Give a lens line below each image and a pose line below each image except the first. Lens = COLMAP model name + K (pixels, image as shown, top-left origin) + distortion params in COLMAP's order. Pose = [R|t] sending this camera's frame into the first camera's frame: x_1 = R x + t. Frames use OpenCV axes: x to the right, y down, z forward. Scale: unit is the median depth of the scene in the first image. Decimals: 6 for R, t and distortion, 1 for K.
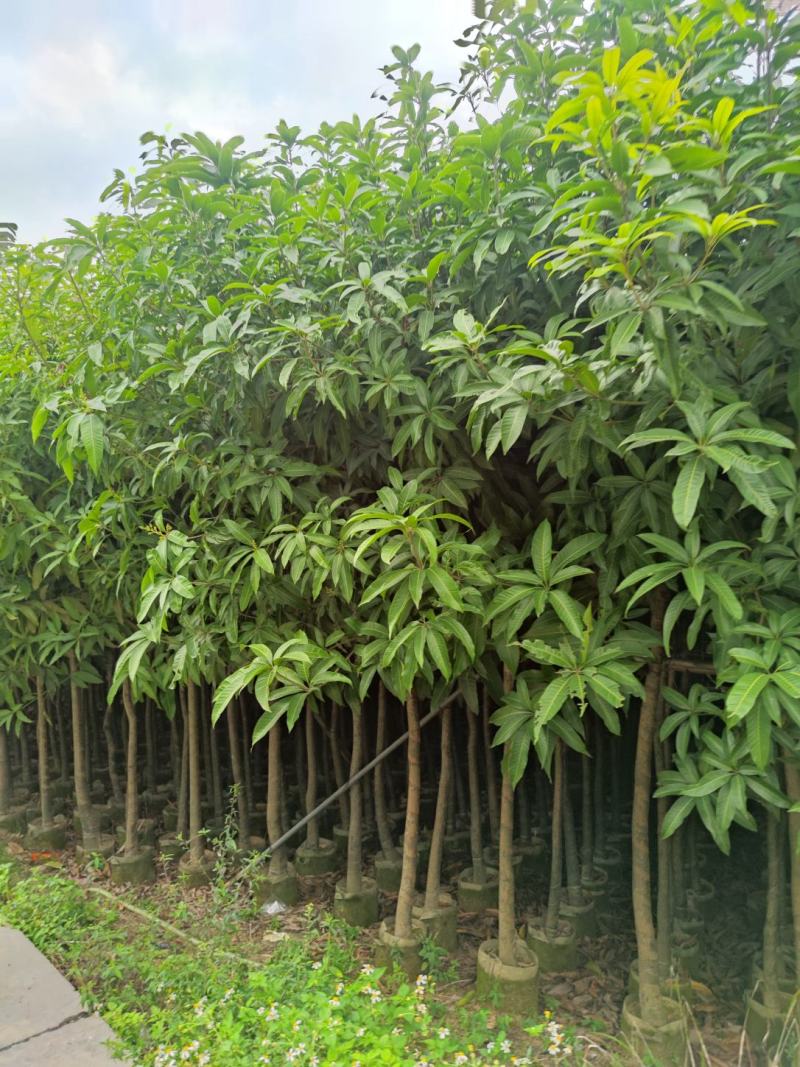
lens RADIAL K [[776.3, 0, 400.0], [0, 776.3, 533.5], [0, 0, 1]] dist [0.068266, -0.074804]
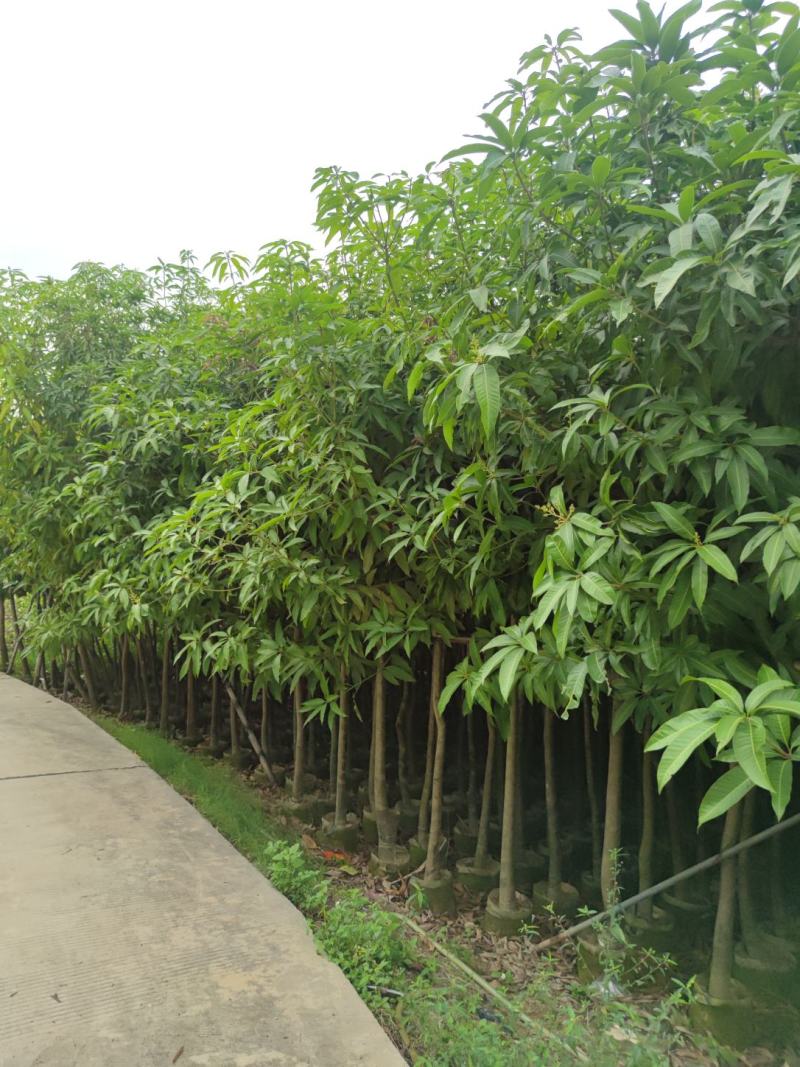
lens RADIAL K [[767.5, 0, 399.8], [0, 767.5, 515.9], [0, 0, 1]] dist [0.069173, -0.064214]
pose [[0.952830, 0.060367, -0.297441, -0.185992], [-0.068317, 0.997529, -0.016394, 0.018818], [0.295716, 0.035941, 0.954599, 0.176469]]
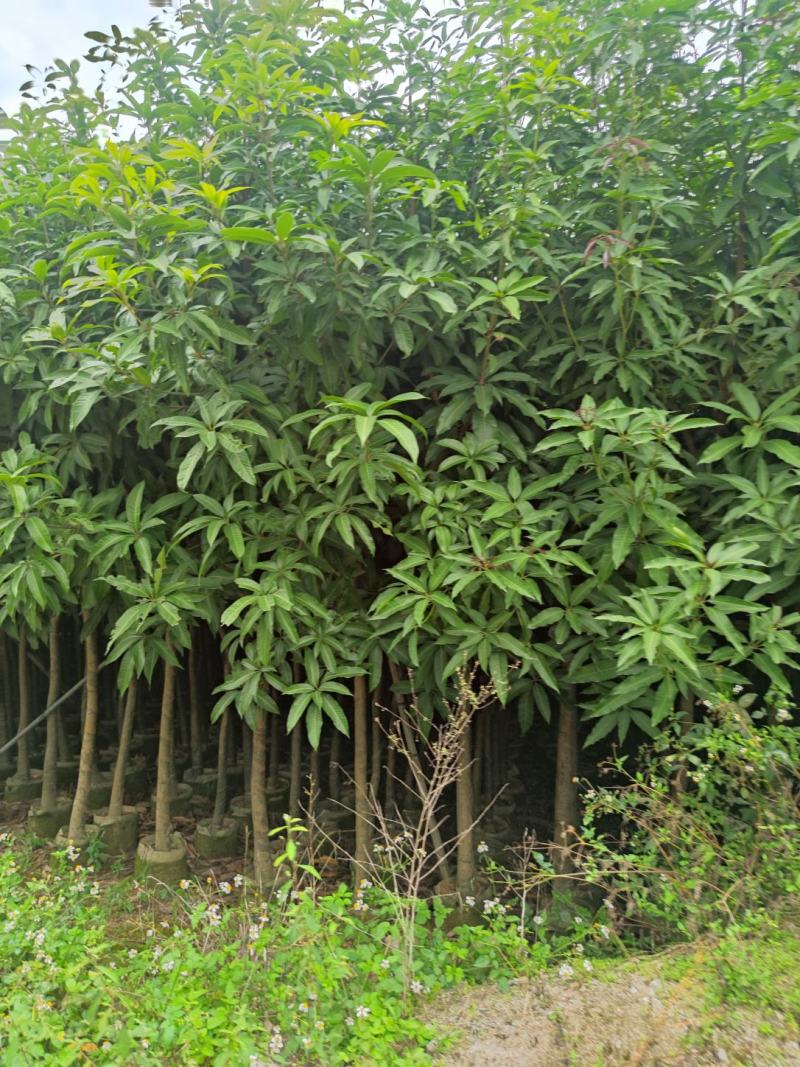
lens RADIAL K [[767.5, 0, 399.8], [0, 767.5, 515.9], [0, 0, 1]] dist [0.069173, -0.064214]
pose [[0.976775, 0.021616, 0.213174, 0.352956], [-0.028725, 0.999128, 0.030309, -0.011606], [-0.212333, -0.035729, 0.976544, -0.324108]]
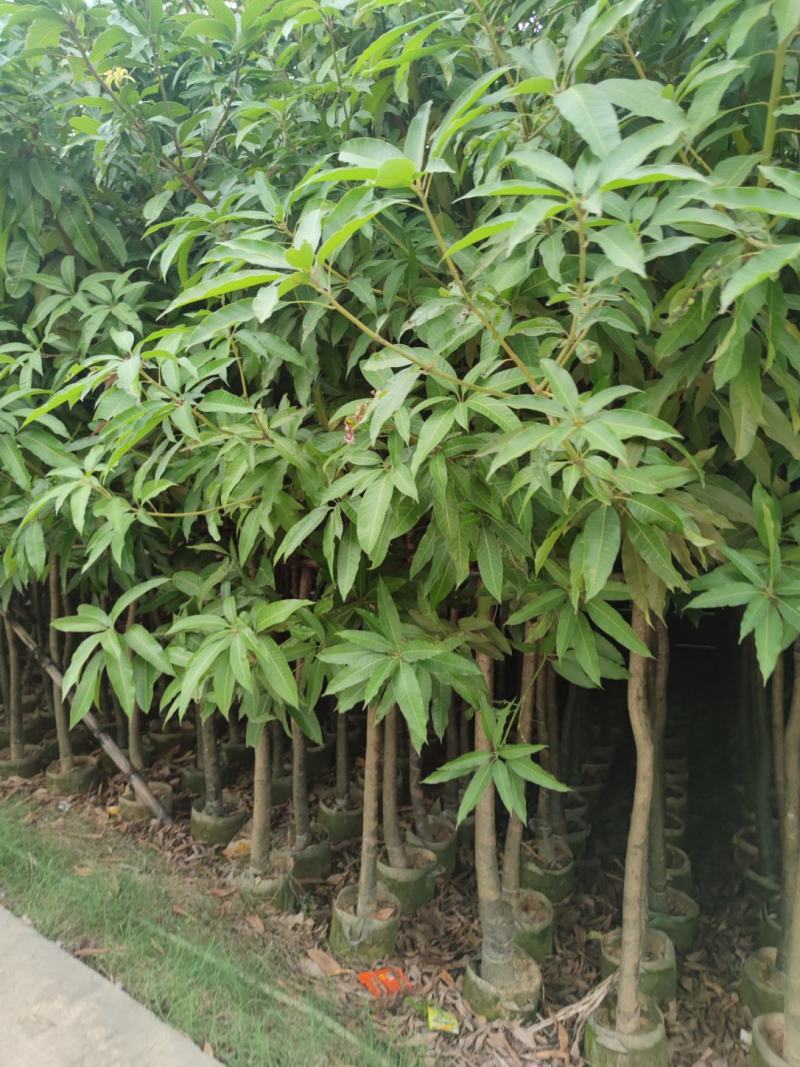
lens RADIAL K [[749.3, 0, 399.3], [0, 749.3, 502.5], [0, 0, 1]] dist [0.063844, -0.061823]
pose [[0.995649, 0.046345, 0.080837, -0.719889], [-0.053603, 0.994493, 0.090058, 0.077598], [-0.076218, -0.093999, 0.992650, 0.775099]]
